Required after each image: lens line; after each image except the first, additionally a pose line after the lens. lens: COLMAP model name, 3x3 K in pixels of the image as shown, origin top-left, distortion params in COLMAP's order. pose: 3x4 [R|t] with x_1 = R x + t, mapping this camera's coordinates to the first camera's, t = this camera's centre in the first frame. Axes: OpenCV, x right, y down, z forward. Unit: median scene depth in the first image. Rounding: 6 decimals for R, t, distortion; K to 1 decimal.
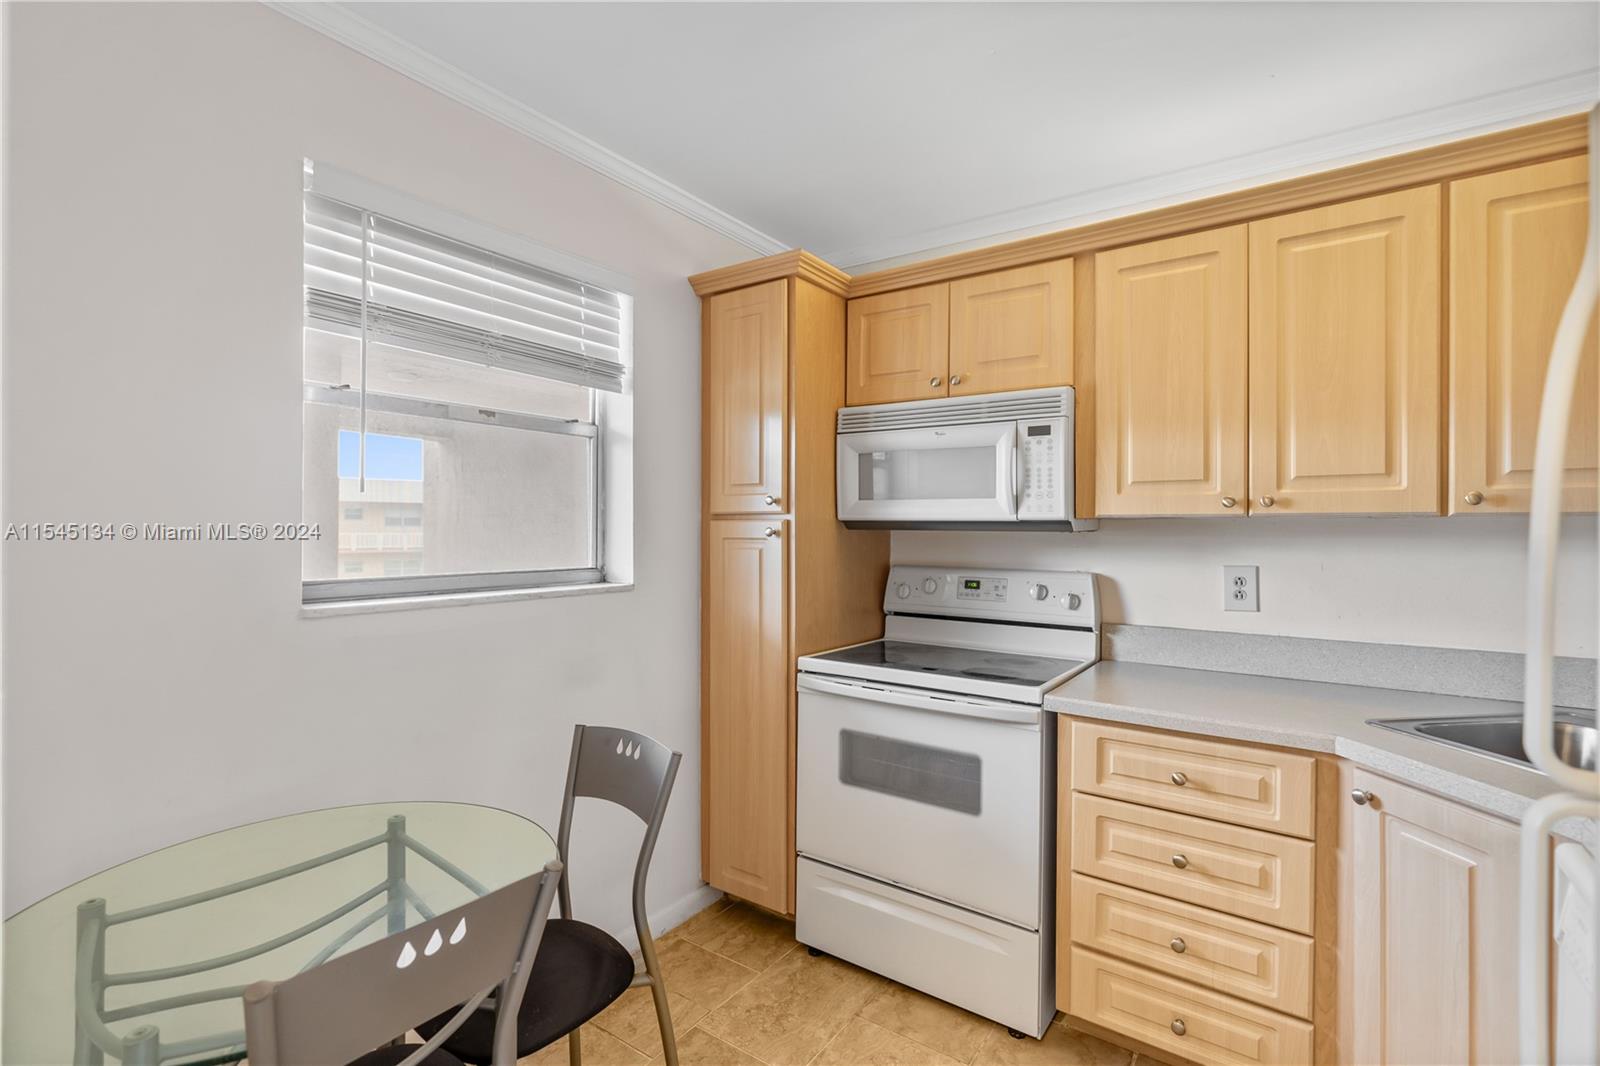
lens RADIAL K [[735.7, 0, 788.5], [0, 735.7, 526.9], [0, 0, 1]] dist [-0.010827, 0.003886]
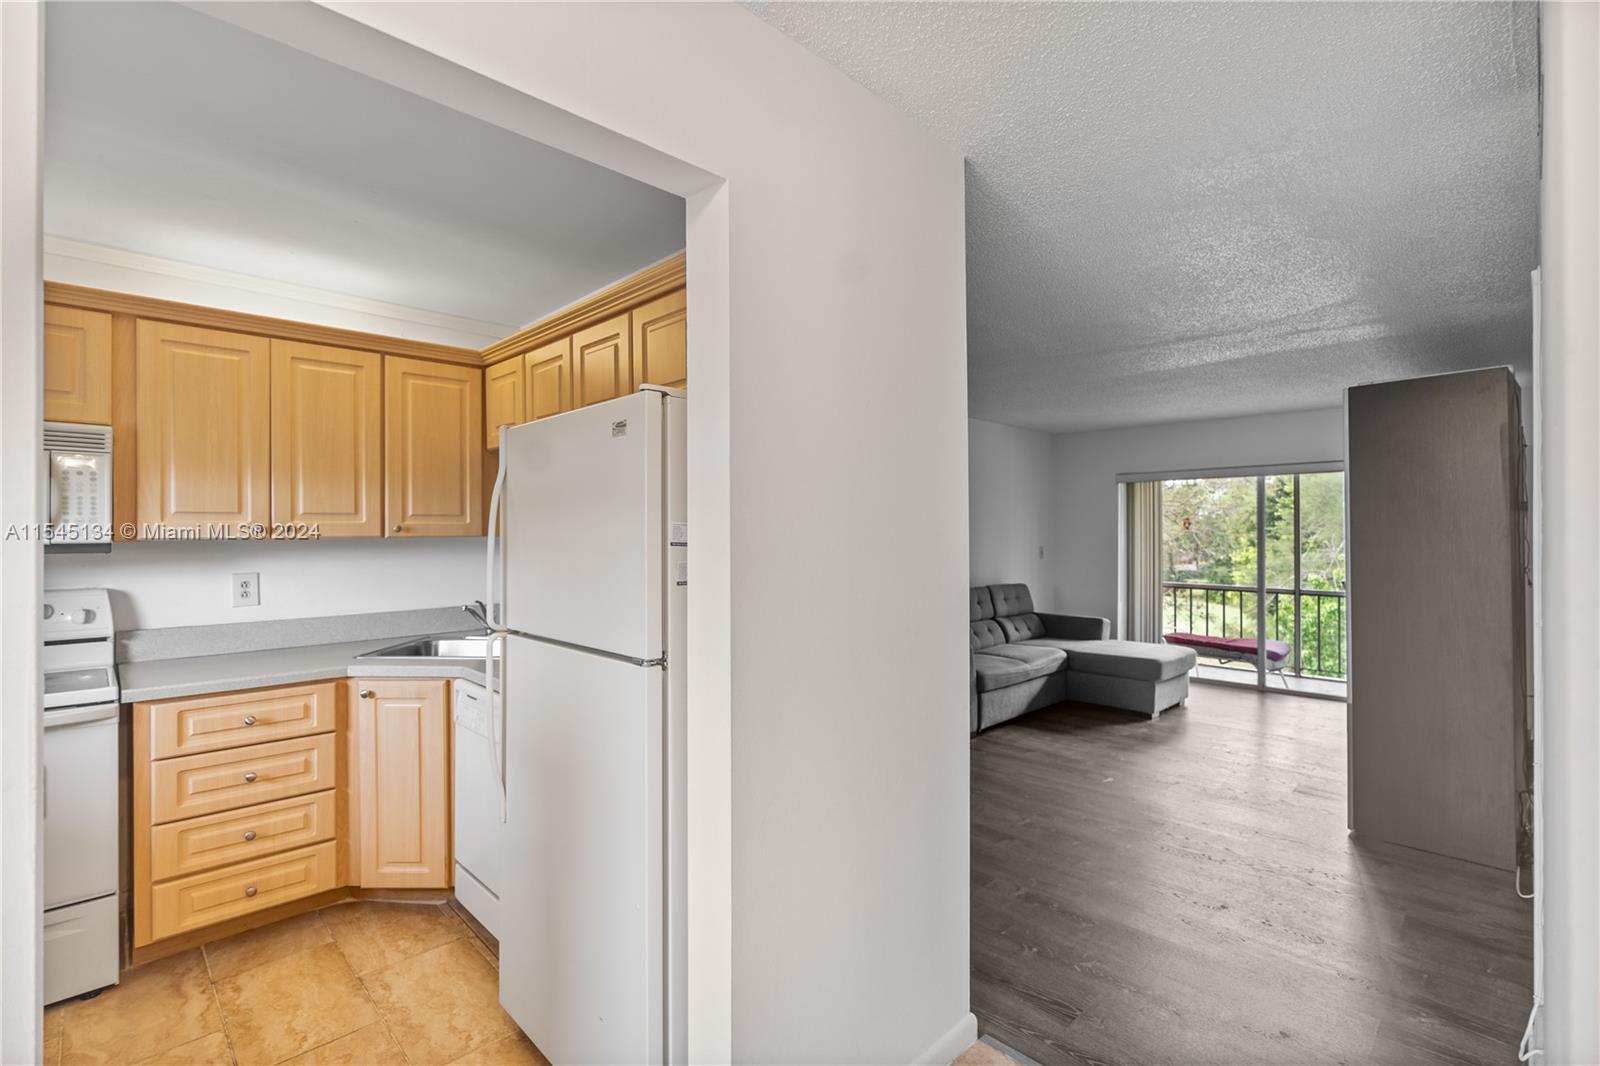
lens RADIAL K [[735.7, 0, 803.4], [0, 735.7, 530.0], [0, 0, 1]] dist [-0.010827, 0.003886]
pose [[0.170182, -0.005153, 0.985399, -0.630101], [0.004417, 0.999980, 0.004467, -0.033519], [-0.985403, 0.003592, 0.170202, -0.296272]]
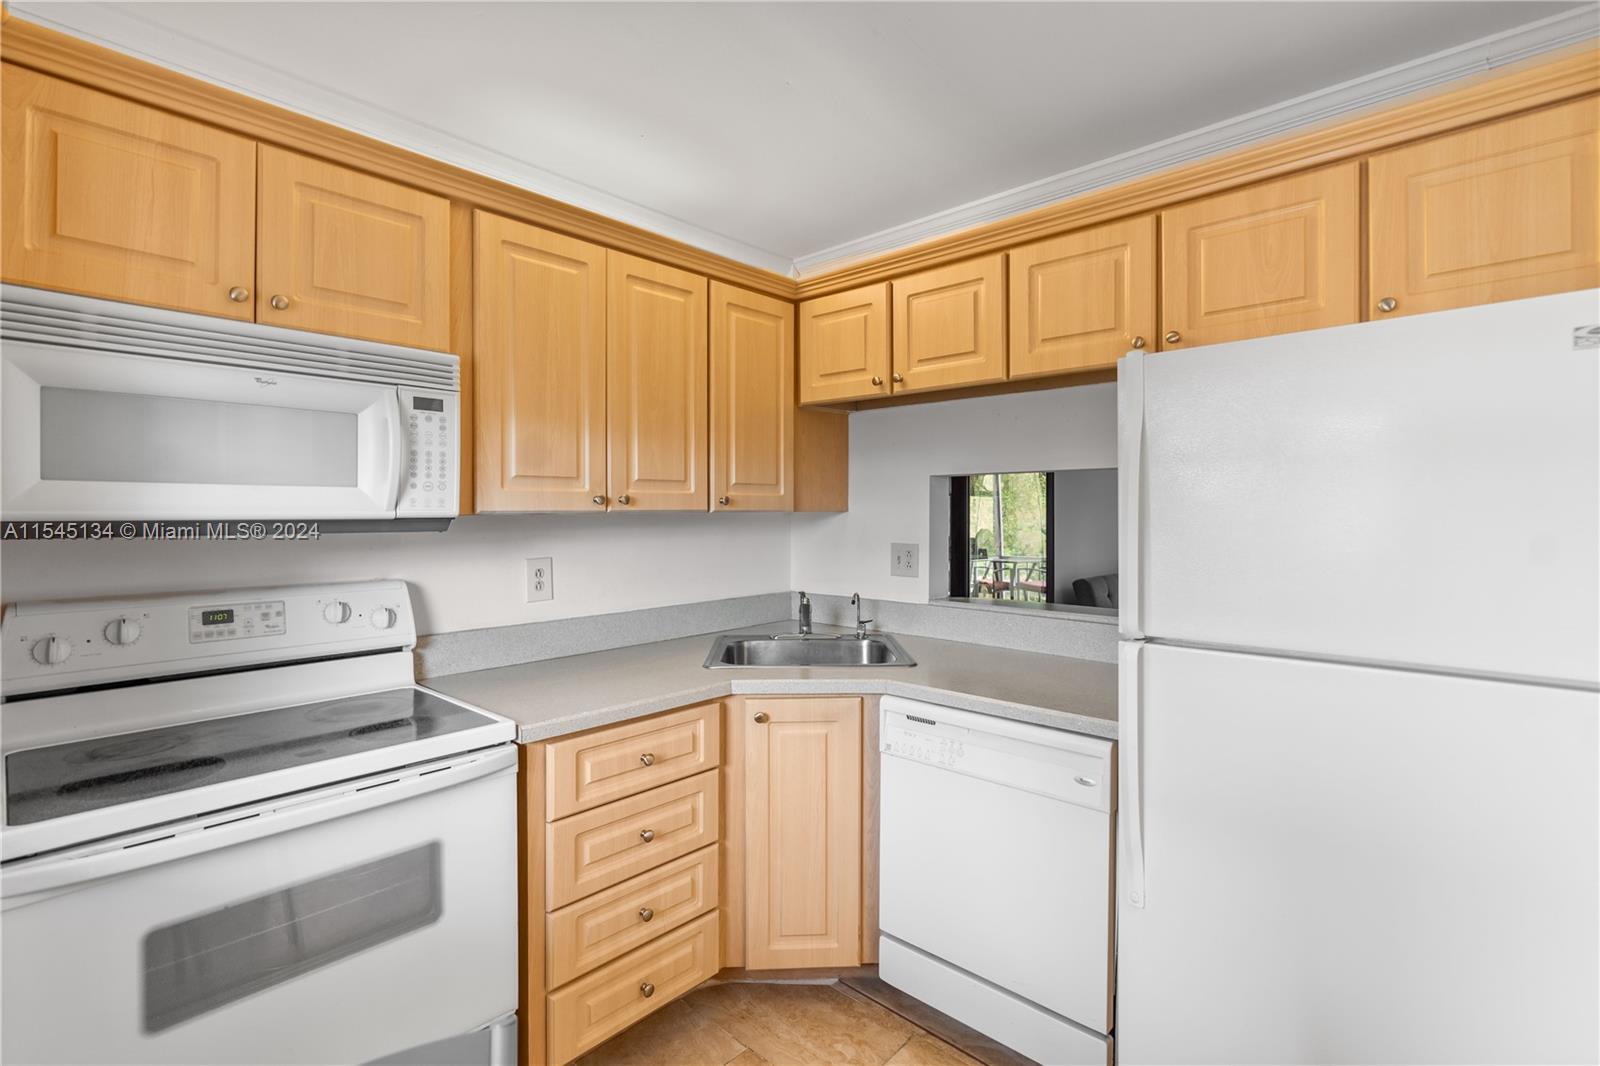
lens RADIAL K [[735.7, 0, 788.4], [0, 735.7, 518.1], [0, 0, 1]] dist [-0.010827, 0.003886]
pose [[0.119525, -0.013295, 0.992742, -0.444545], [0.003944, 0.999909, 0.012916, -0.019723], [-0.992823, 0.002371, 0.119566, 0.589584]]
